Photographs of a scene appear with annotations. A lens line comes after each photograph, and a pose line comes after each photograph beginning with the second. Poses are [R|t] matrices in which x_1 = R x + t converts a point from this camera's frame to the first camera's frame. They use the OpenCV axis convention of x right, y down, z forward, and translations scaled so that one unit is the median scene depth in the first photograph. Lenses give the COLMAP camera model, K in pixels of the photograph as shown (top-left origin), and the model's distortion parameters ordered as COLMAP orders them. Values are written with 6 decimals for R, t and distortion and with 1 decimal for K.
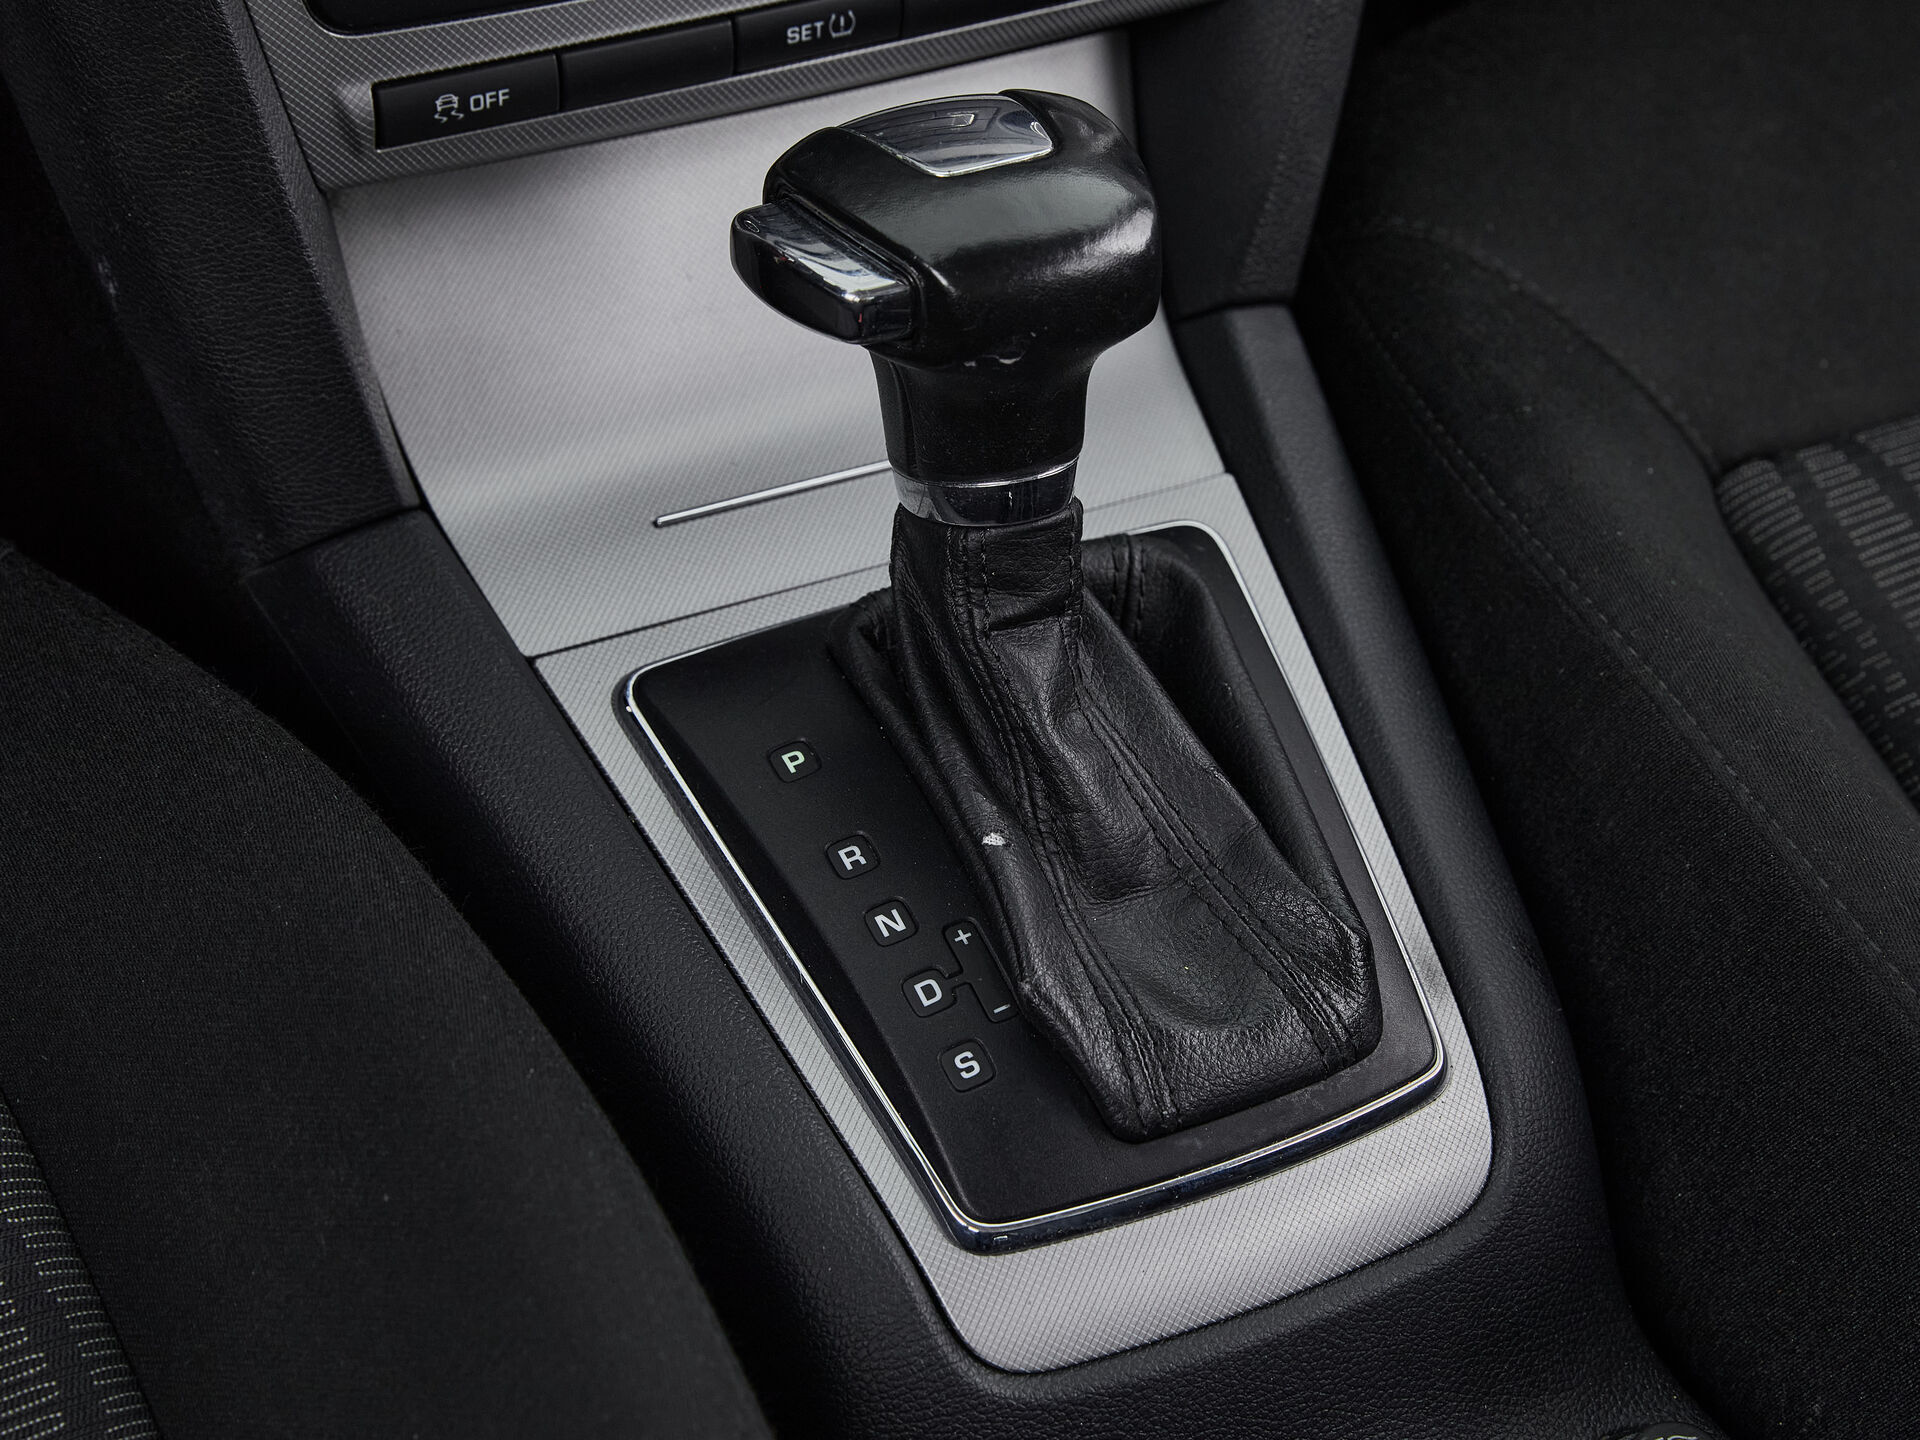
lens RADIAL K [[4165.0, 0, 930.3], [0, 4165.0, 722.0], [0, 0, 1]] dist [-0.043215, -0.238840]
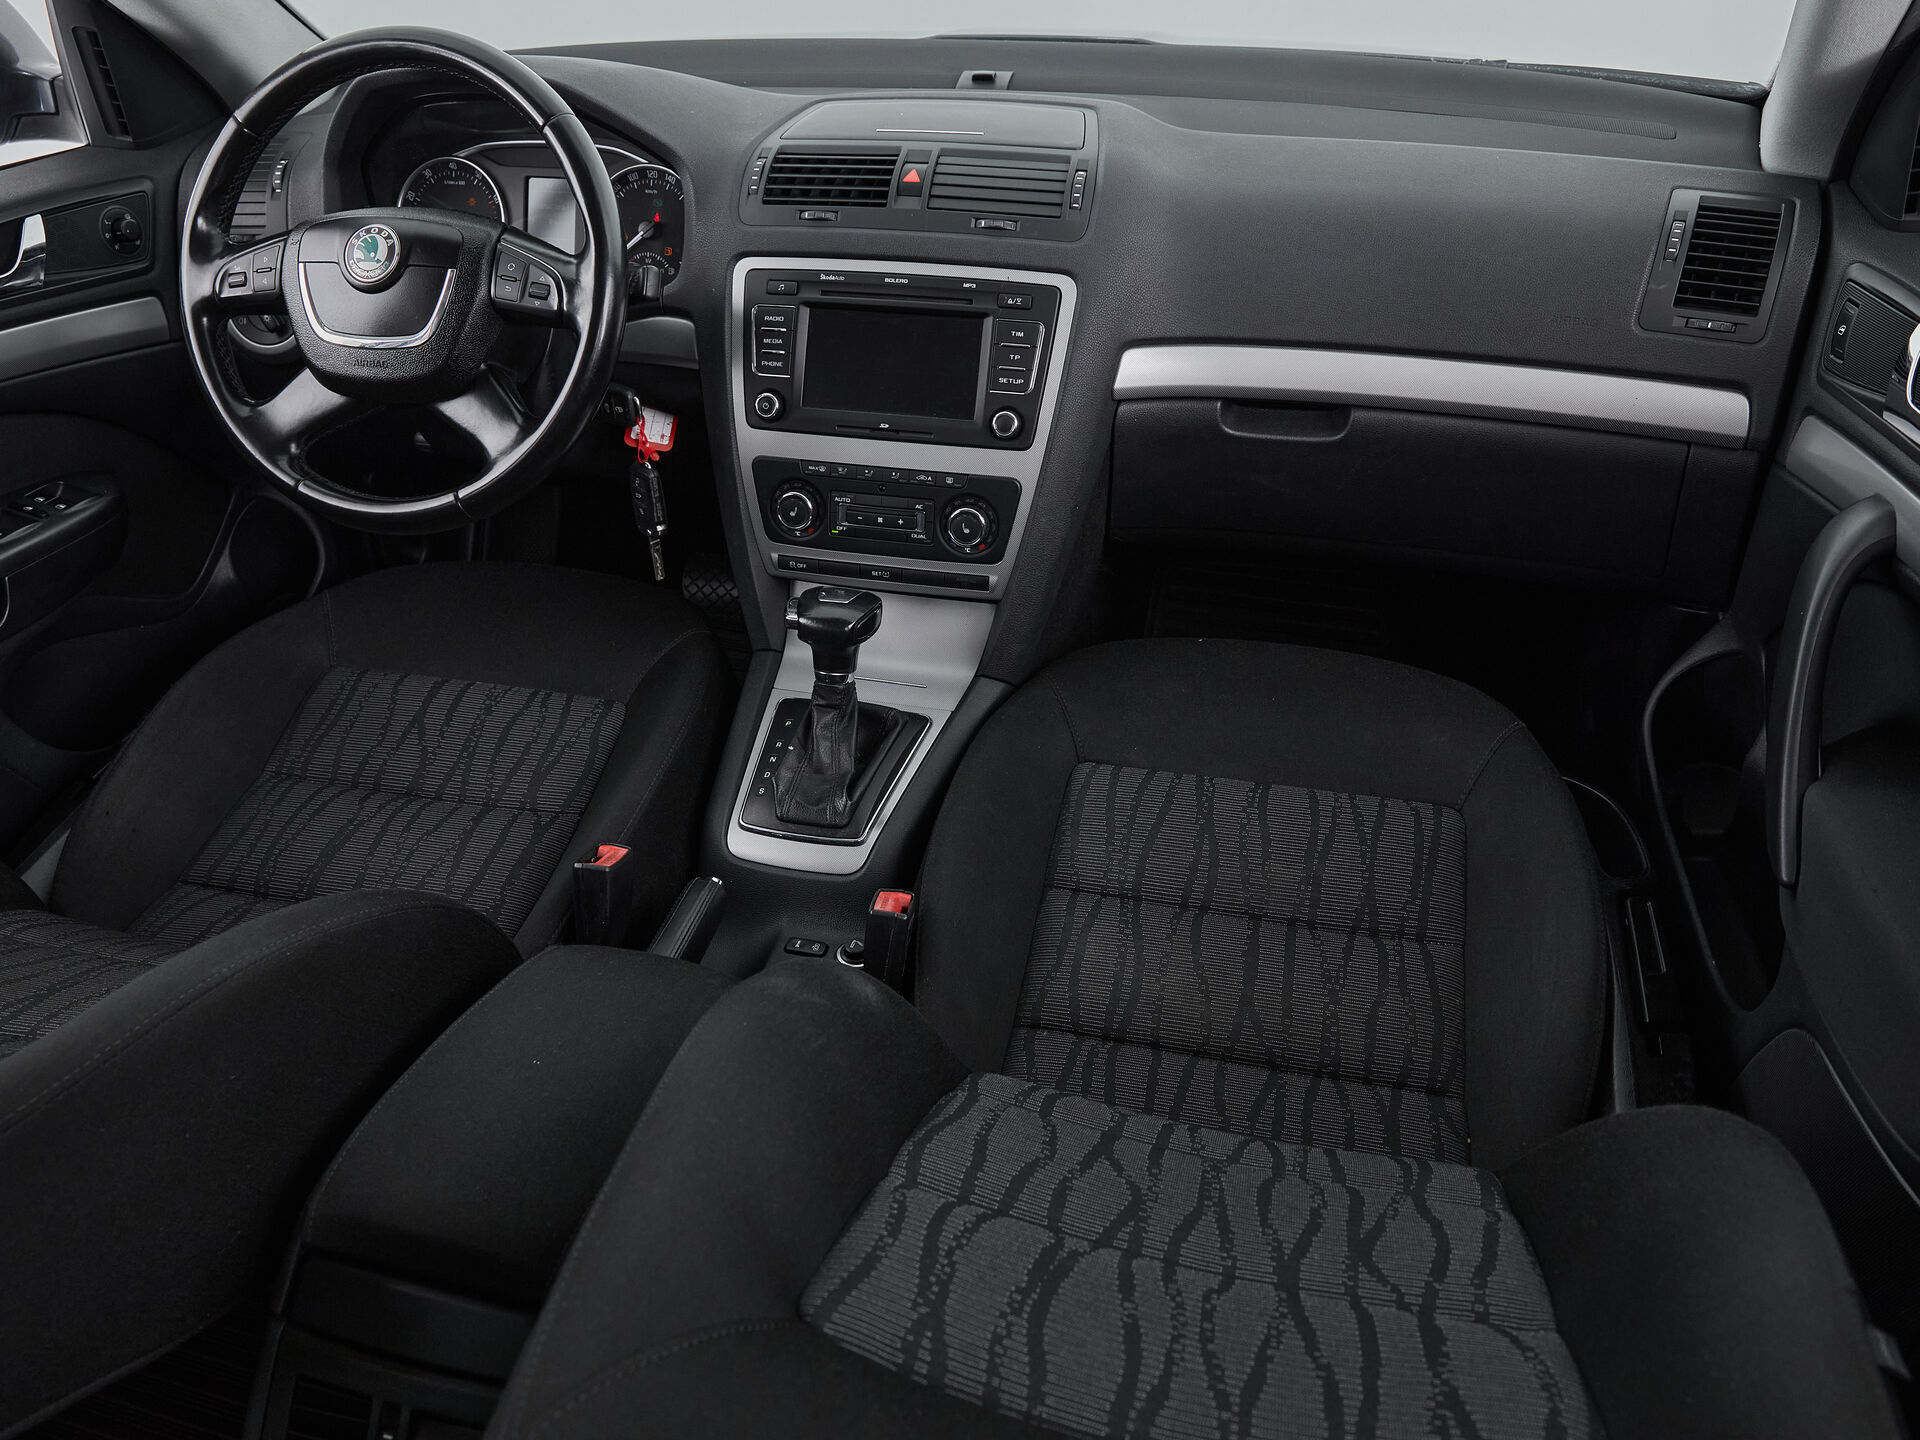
lens RADIAL K [[1521.8, 0, 906.8], [0, 1521.8, 735.4], [0, 0, 1]] dist [-0.002515, 0.000768]
pose [[0.728470, 0.328977, -0.600920, 1.043309], [-0.371988, 0.926529, 0.056289, -0.117689], [0.575288, 0.182530, 0.797324, -0.209790]]
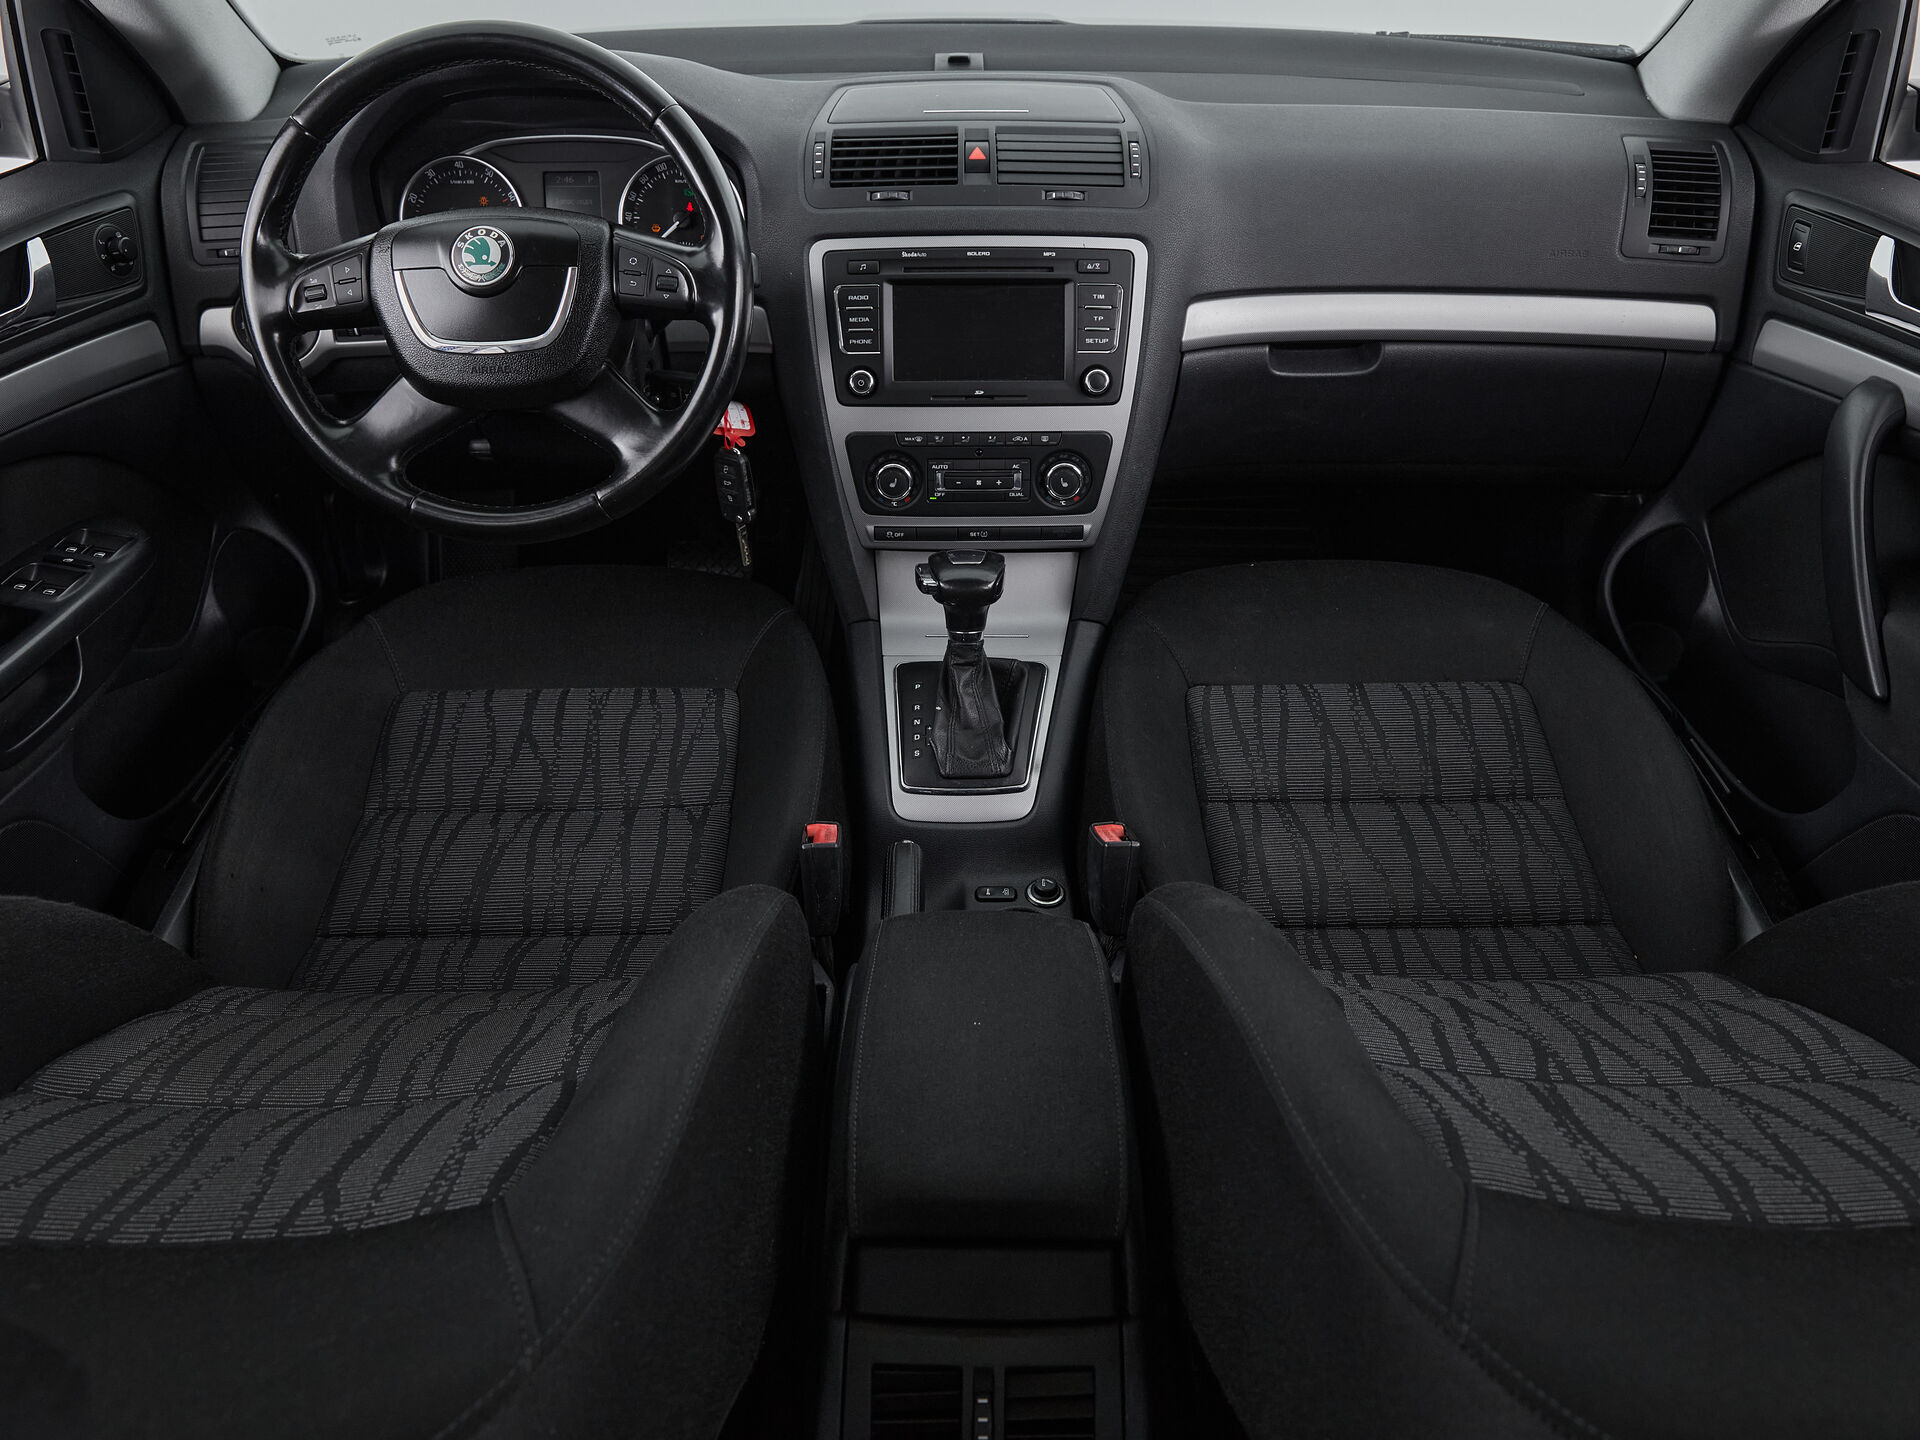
lens RADIAL K [[1468.6, 0, 962.5], [0, 1468.6, 702.3], [0, 0, 1]] dist [-0.003776, -0.000241]
pose [[0.887510, 0.223121, -0.403166, 0.672018], [-0.250639, 0.967947, -0.016060, 0.040003], [0.386660, 0.115302, 0.914986, -0.455198]]
